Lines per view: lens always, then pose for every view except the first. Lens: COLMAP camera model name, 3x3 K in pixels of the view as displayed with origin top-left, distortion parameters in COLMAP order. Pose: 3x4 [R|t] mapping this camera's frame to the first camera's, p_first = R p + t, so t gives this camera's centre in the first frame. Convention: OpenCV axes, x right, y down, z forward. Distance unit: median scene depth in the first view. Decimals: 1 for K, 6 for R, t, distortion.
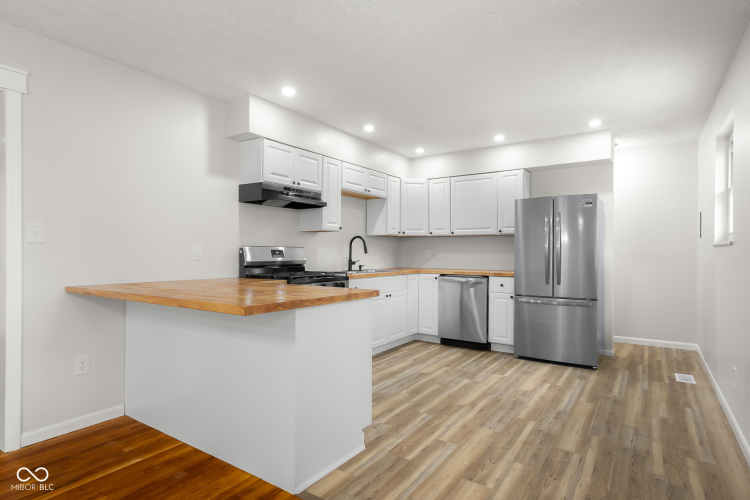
lens RADIAL K [[412.2, 0, 376.0], [0, 412.2, 251.4], [0, 0, 1]] dist [0.004451, -0.001085]
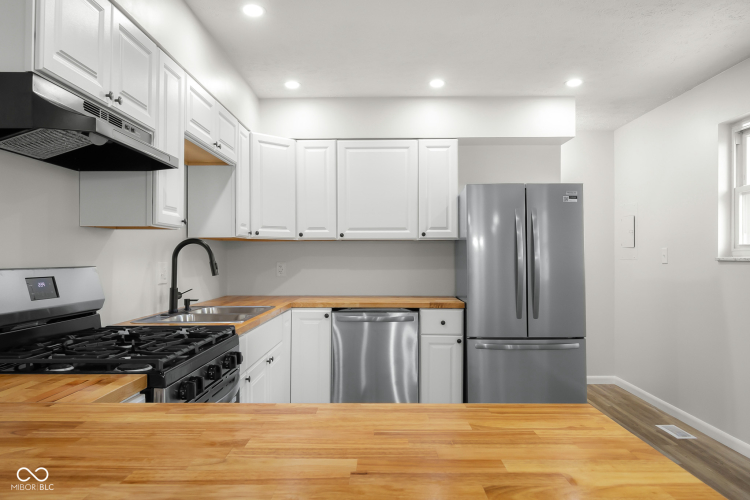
lens RADIAL K [[534.8, 0, 379.1], [0, 534.8, 254.9], [0, 0, 1]] dist [-0.010122, -0.004222]
pose [[0.836092, -0.001320, 0.548587, -0.211246], [0.002052, 0.999998, -0.000720, -0.018743], [-0.548585, 0.001727, 0.836093, 0.384537]]
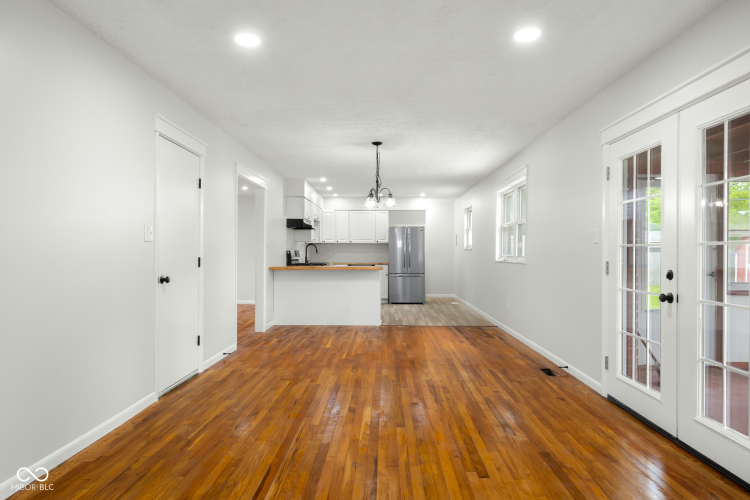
lens RADIAL K [[477.8, 0, 391.3], [0, 477.8, 252.9], [0, 0, 1]] dist [0.003861, -0.008508]
pose [[0.828201, -0.001439, 0.560429, -0.956122], [0.000446, 0.999998, 0.001909, -0.000998], [-0.560431, -0.001331, 0.828200, -0.946454]]
